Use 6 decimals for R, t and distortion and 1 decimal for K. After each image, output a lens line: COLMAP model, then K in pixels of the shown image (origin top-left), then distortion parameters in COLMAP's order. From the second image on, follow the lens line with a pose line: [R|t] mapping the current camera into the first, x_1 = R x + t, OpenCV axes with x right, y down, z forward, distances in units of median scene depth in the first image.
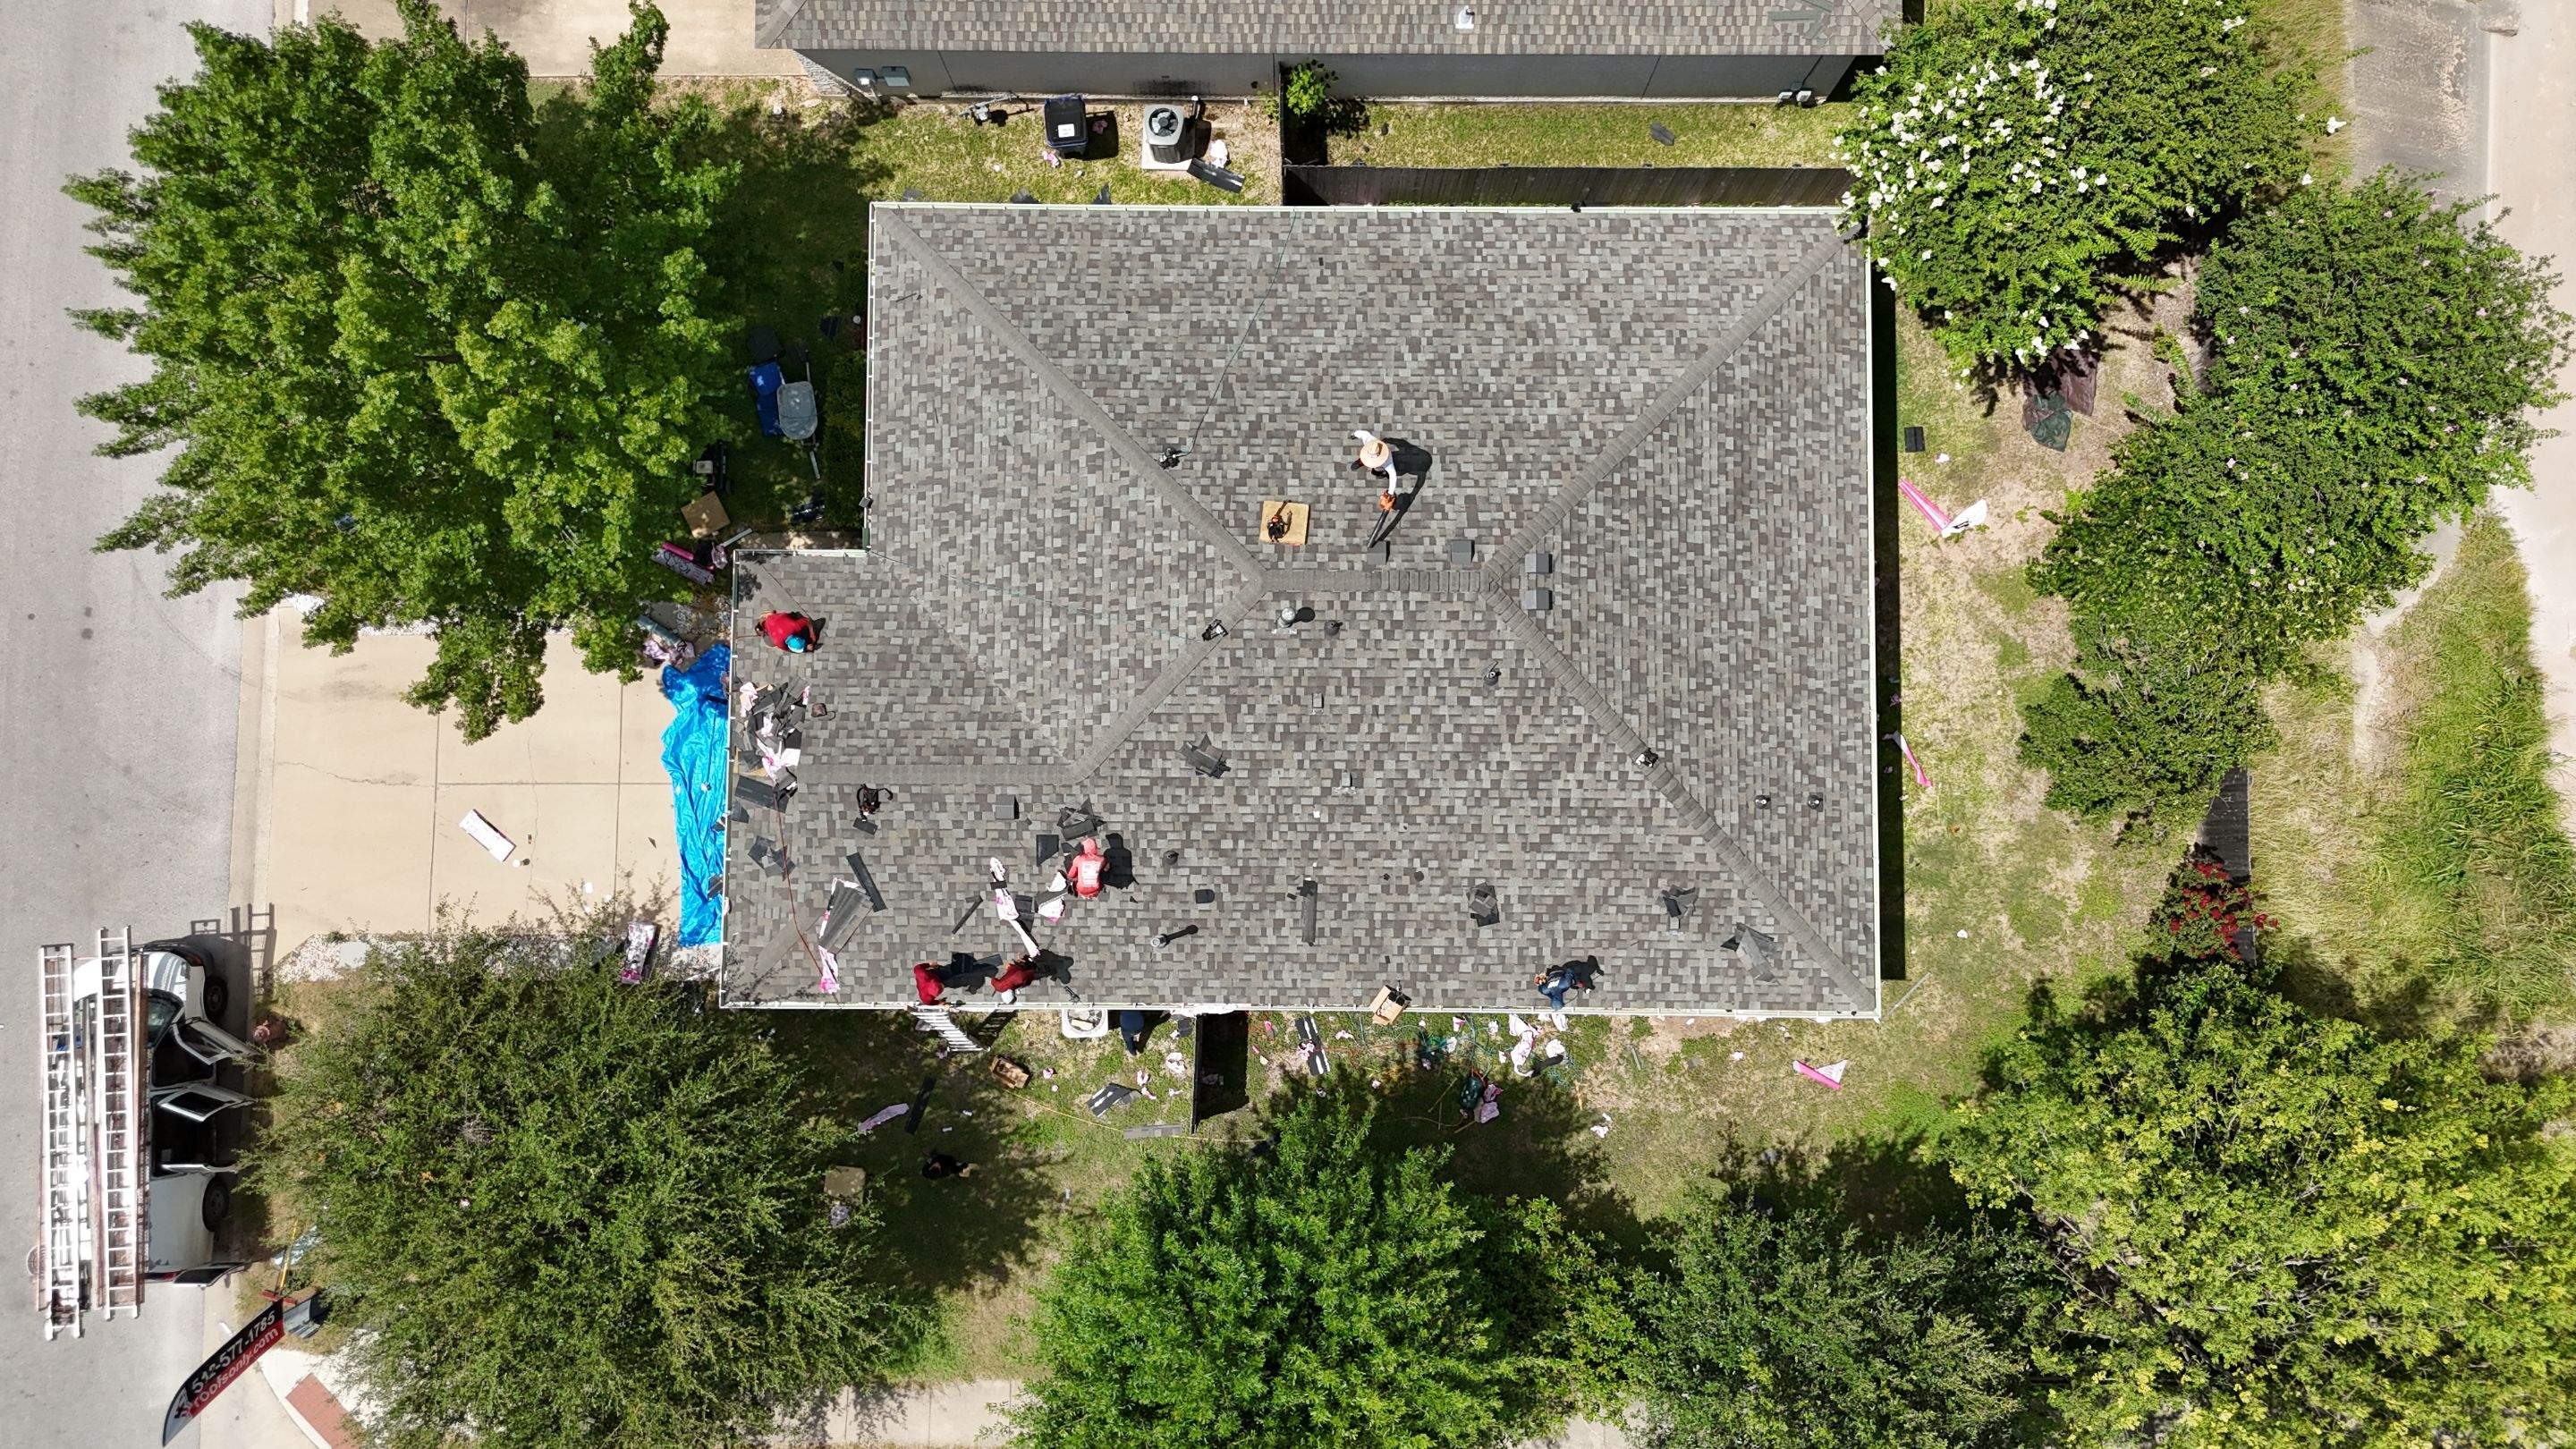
lens RADIAL K [[1880.4, 0, 1288.0], [0, 1880.4, 724.5], [0, 0, 1]] dist [0.164853, -0.360027]
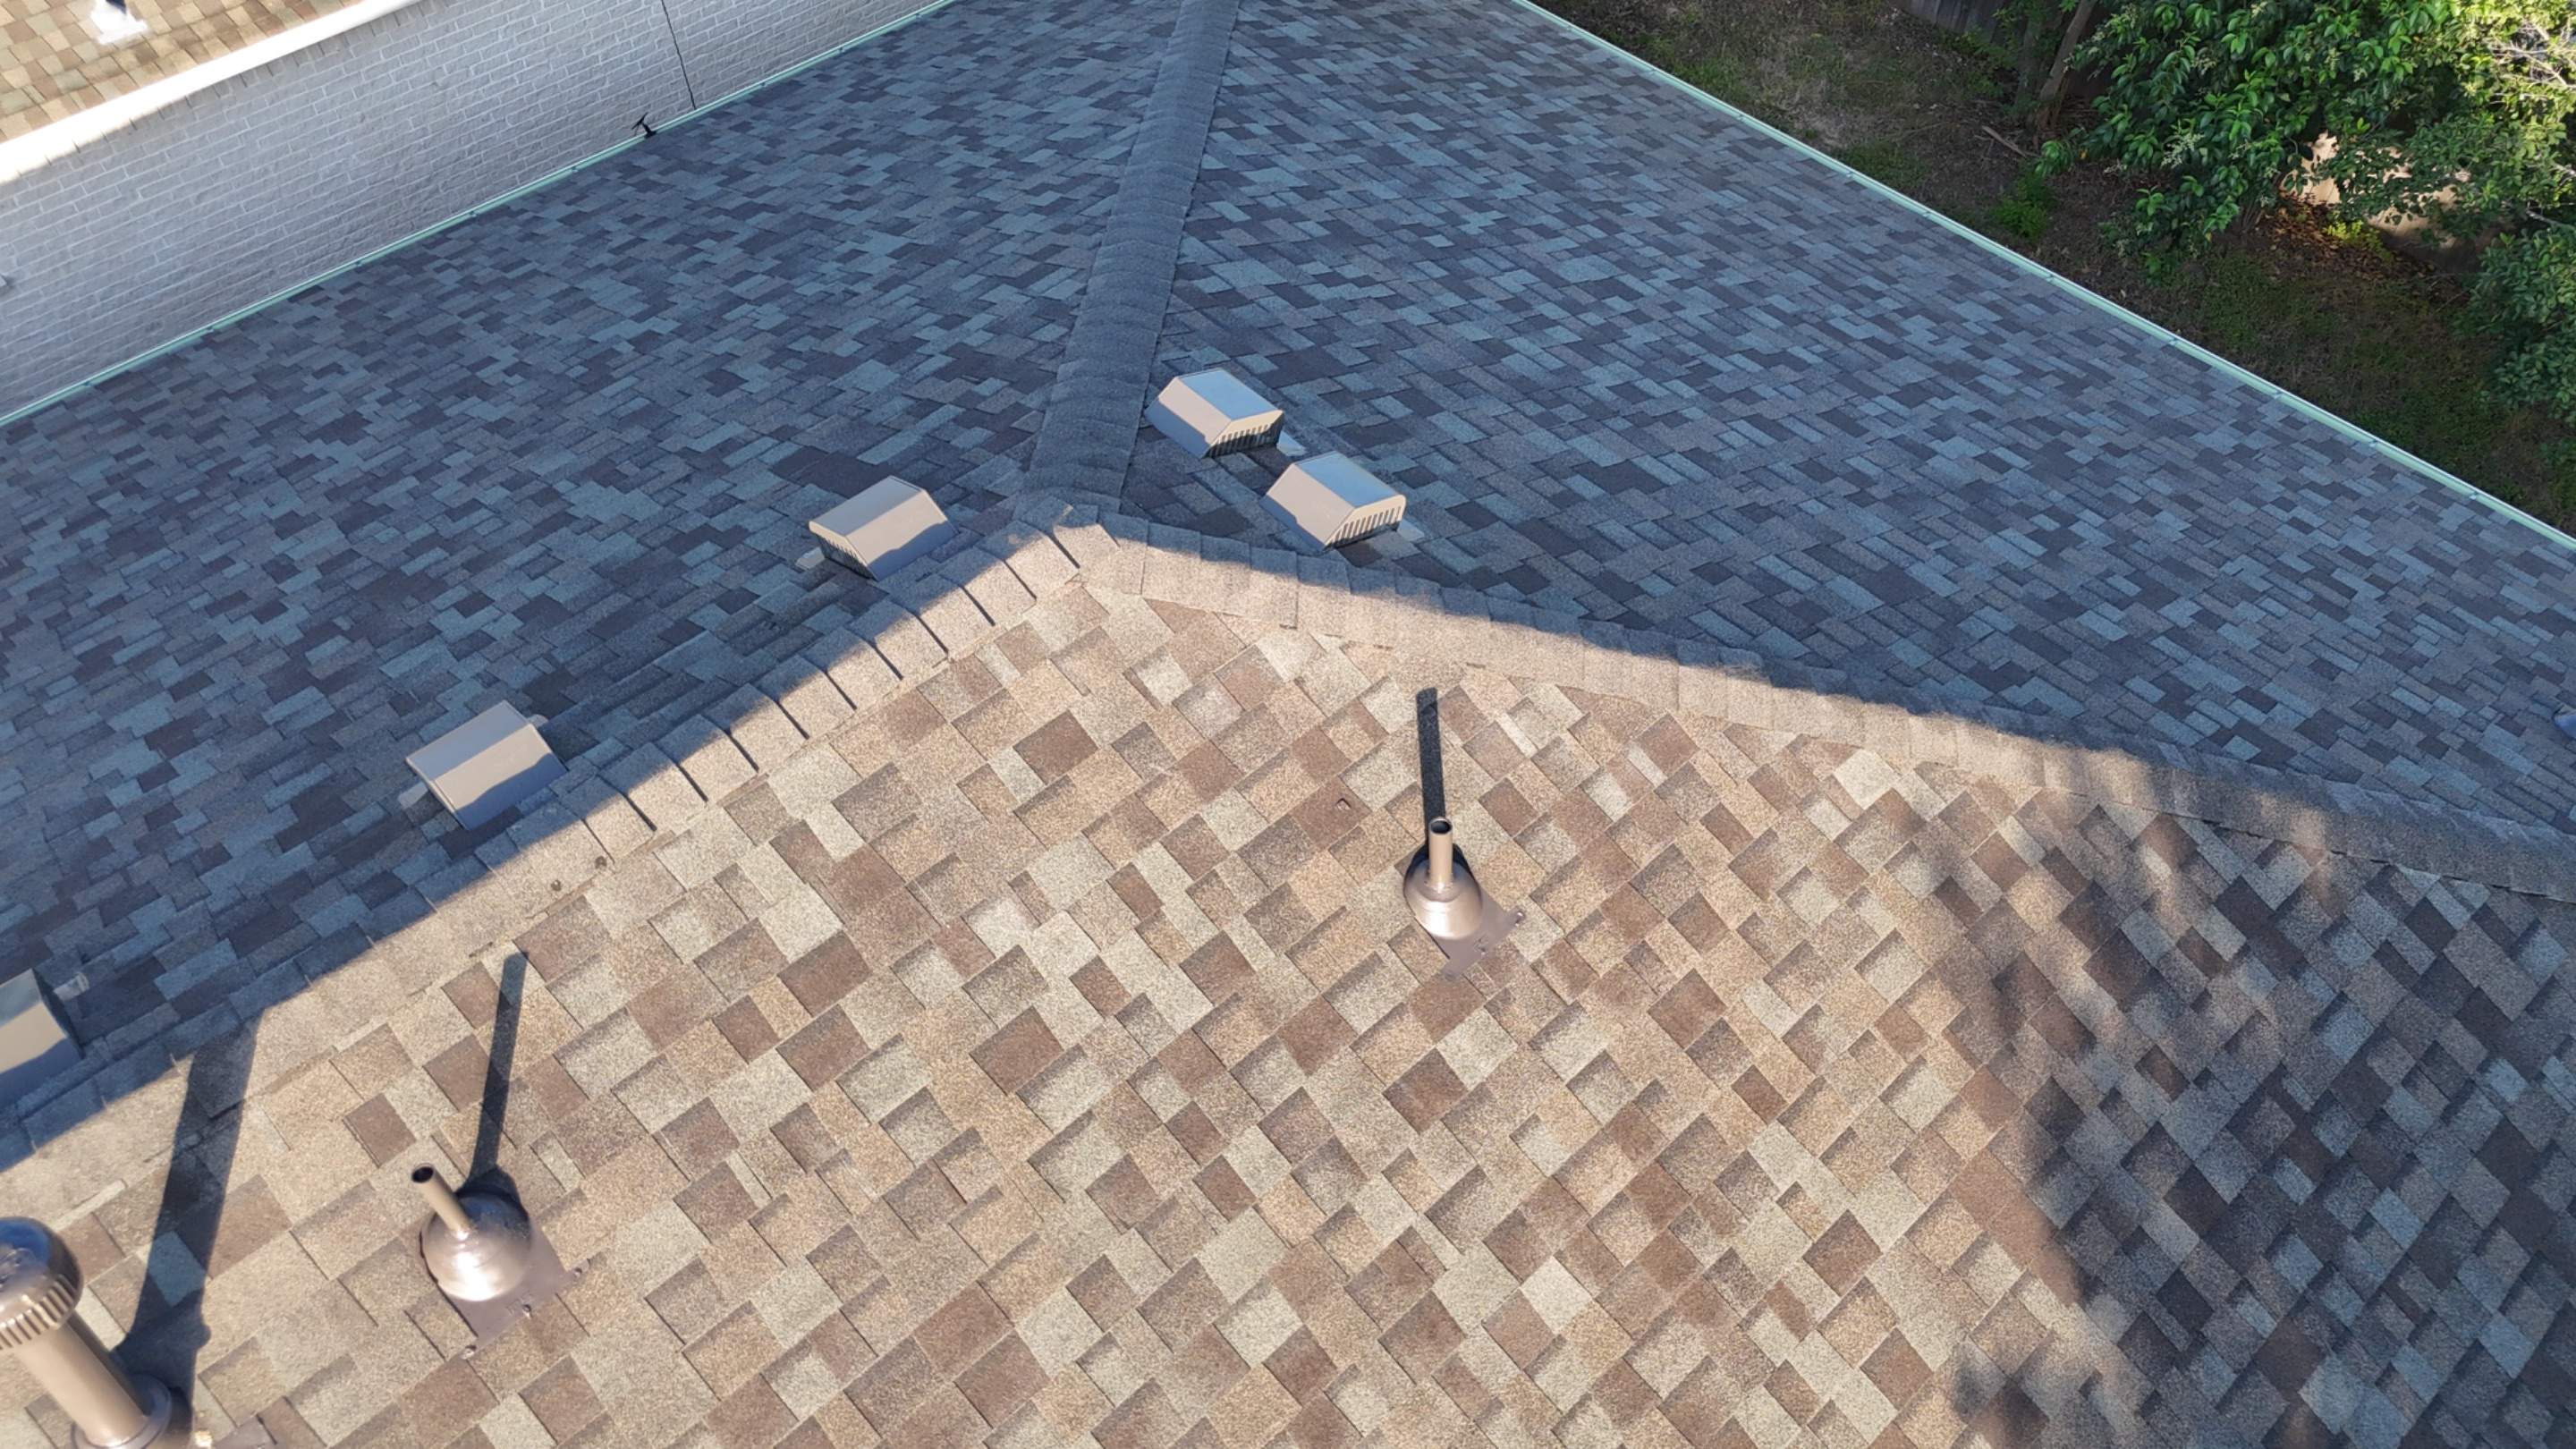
lens RADIAL K [[1903.4, 0, 1297.4], [0, 1903.4, 722.3], [0, 0, 1]] dist [0.085300, -0.095191]
pose [[0.728559, -0.527905, 0.436484, 0.024523], [0.683543, 0.601598, -0.413338, 0.030681], [-0.044384, 0.599497, 0.799145, 0.809804]]
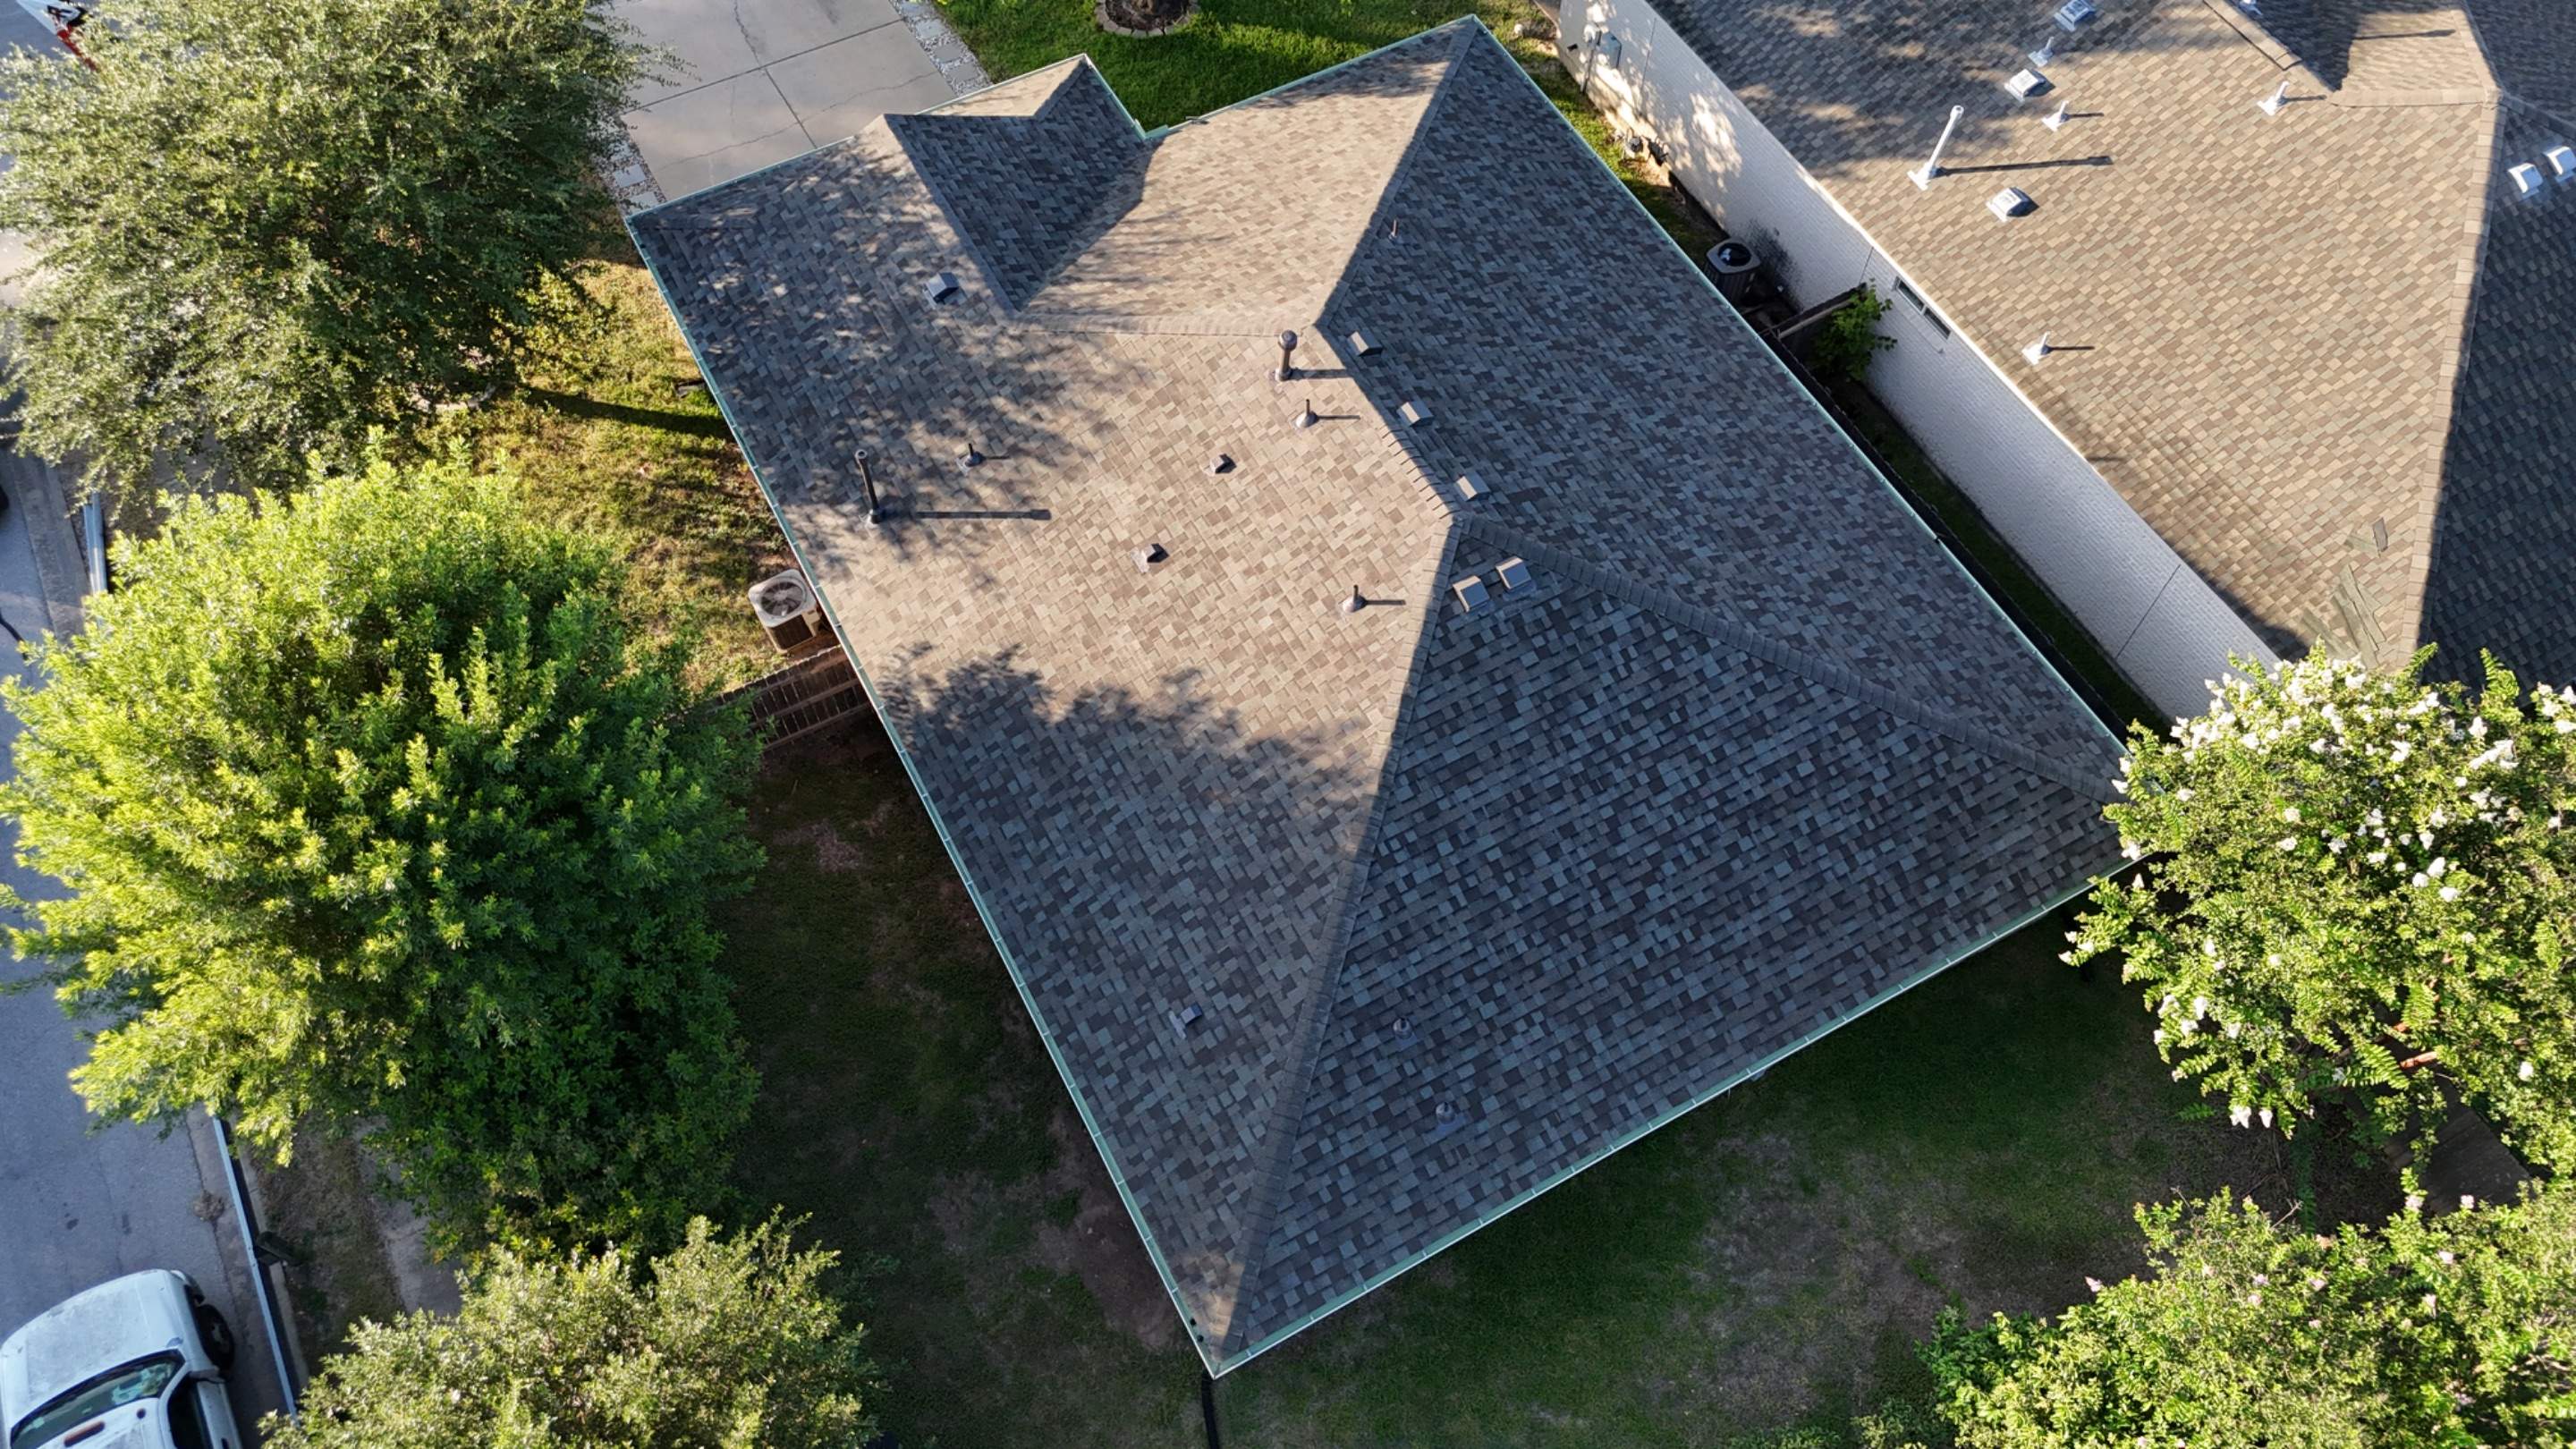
lens RADIAL K [[1903.4, 0, 1297.4], [0, 1903.4, 722.3], [0, 0, 1]] dist [0.085300, -0.095191]
pose [[0.488520, 0.755462, -0.436608, 0.448395], [-0.871252, 0.449644, -0.196824, 0.160108], [0.047625, 0.476548, 0.877858, 0.337720]]
